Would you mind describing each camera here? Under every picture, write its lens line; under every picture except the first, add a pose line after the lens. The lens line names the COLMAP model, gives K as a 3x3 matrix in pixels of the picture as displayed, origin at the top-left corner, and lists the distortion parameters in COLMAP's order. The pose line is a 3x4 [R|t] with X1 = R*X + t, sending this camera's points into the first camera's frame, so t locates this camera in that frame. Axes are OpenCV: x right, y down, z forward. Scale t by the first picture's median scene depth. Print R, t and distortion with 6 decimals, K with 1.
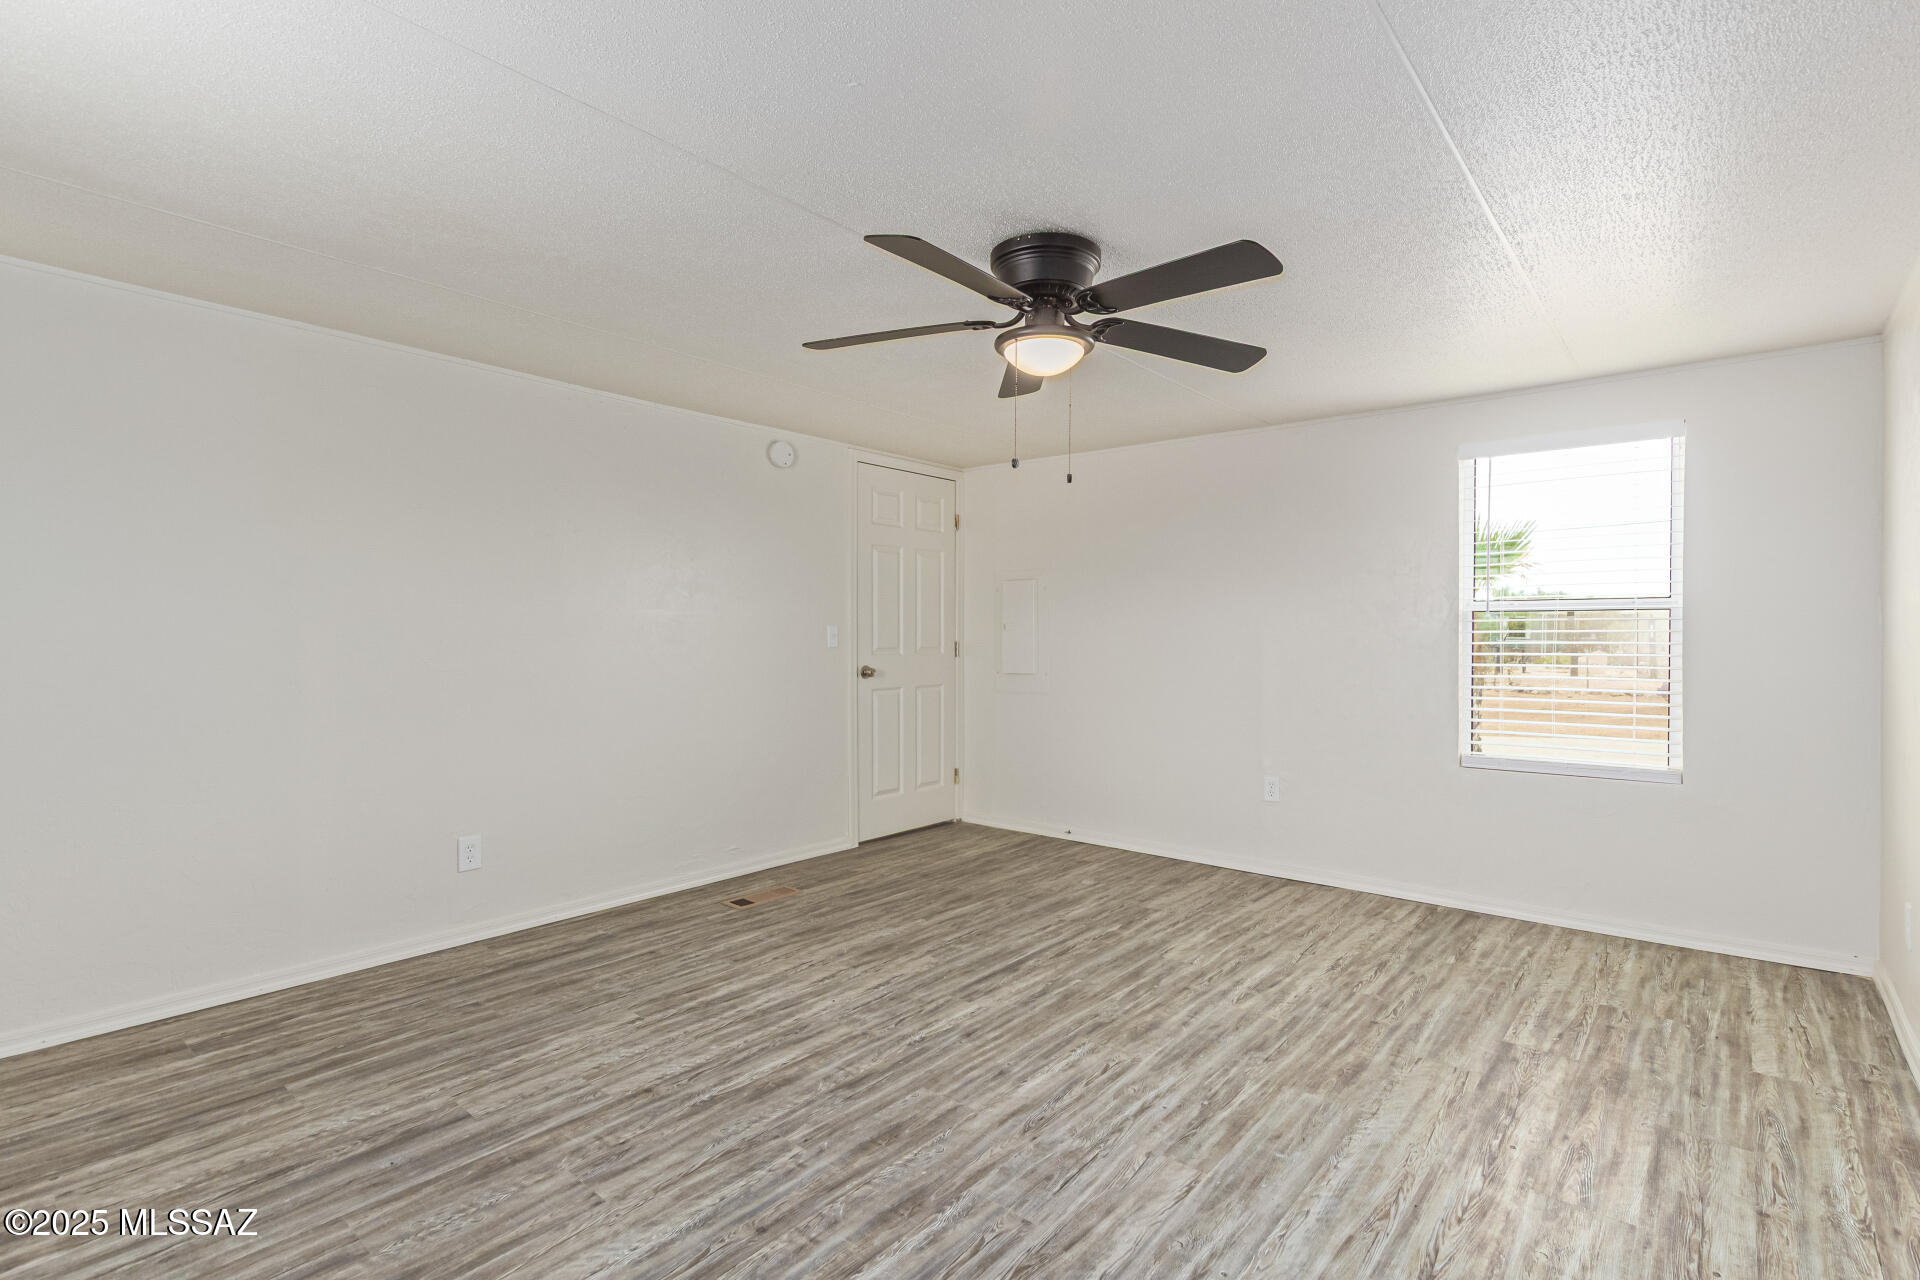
lens RADIAL K [[917.7, 0, 999.9], [0, 917.7, 646.4], [0, 0, 1]] dist [0.004651, -0.001827]
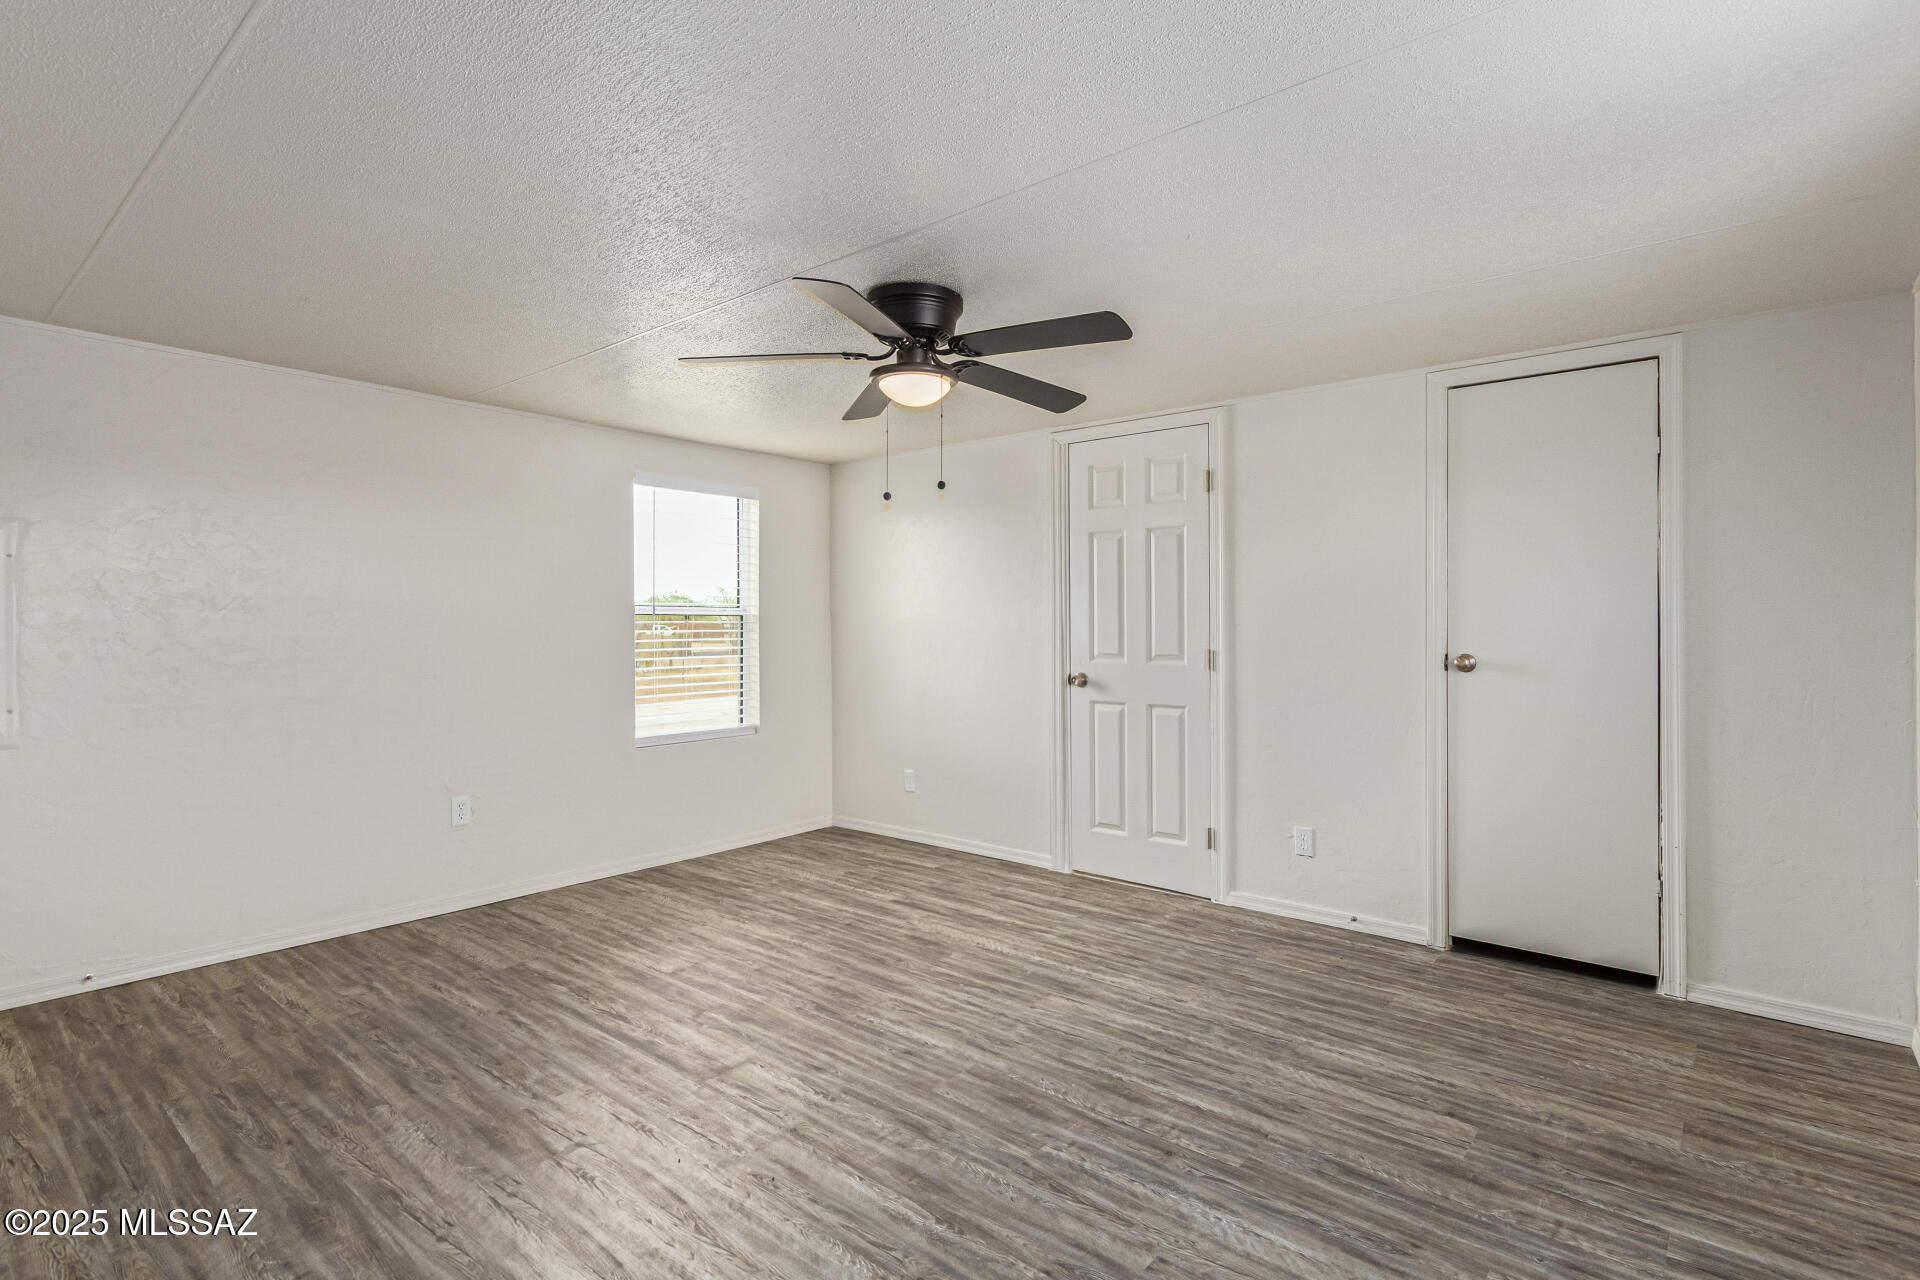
lens RADIAL K [[917.7, 0, 961.5], [0, 917.7, 627.7], [0, 0, 1]] dist [0.004651, -0.001827]
pose [[0.025817, -0.002225, 0.999664, -0.871720], [0.017002, 0.999854, 0.001786, -0.022109], [-0.999522, 0.016951, 0.025851, 0.746176]]
